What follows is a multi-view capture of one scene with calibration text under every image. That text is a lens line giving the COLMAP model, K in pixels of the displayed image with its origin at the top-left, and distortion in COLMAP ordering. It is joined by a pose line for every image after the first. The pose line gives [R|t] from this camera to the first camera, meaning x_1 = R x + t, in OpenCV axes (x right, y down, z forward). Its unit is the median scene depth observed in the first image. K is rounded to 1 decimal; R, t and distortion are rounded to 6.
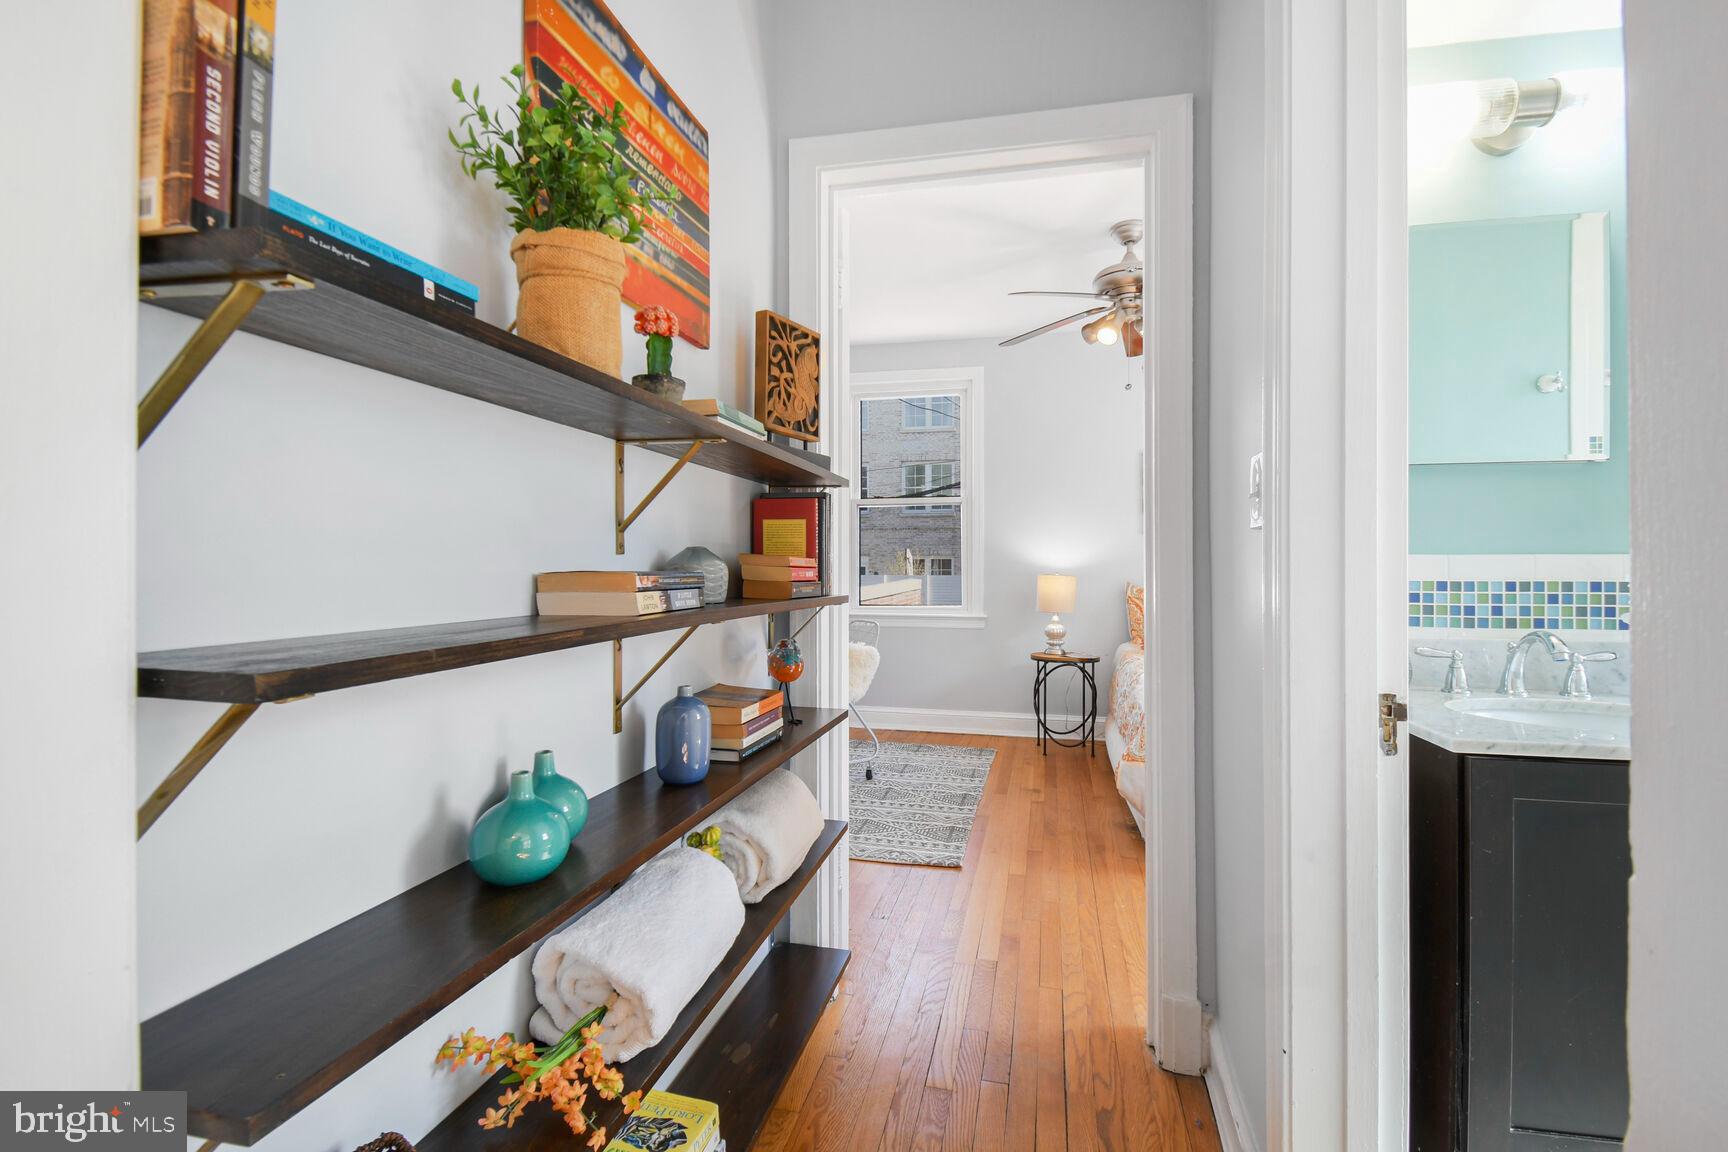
lens RADIAL K [[768.6, 0, 886.2], [0, 768.6, 562.0], [0, 0, 1]] dist [0.039084, -0.024452]
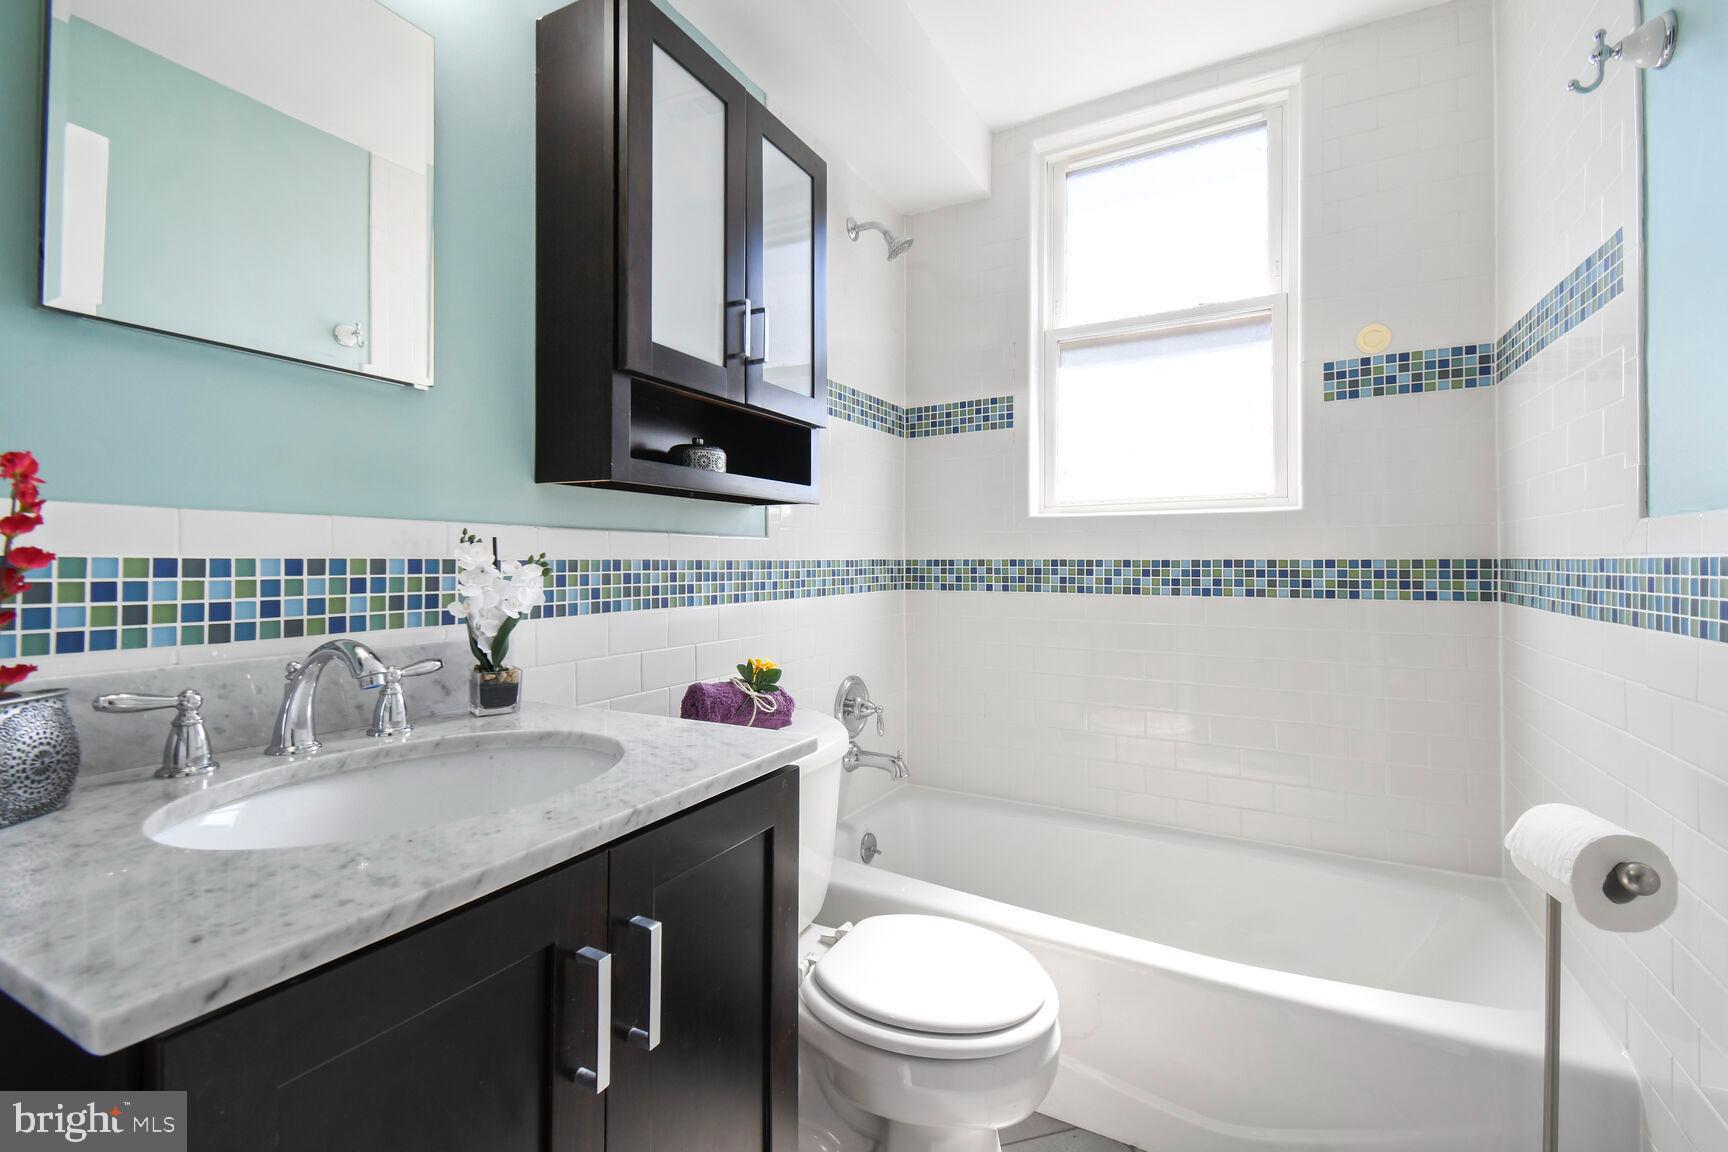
lens RADIAL K [[768.6, 0, 886.2], [0, 768.6, 562.0], [0, 0, 1]] dist [0.039084, -0.024452]
pose [[0.255292, -0.000382, 0.966864, 0.341754], [-0.008948, 0.999956, 0.002758, 0.022111], [-0.966823, -0.009355, 0.255277, 0.411844]]
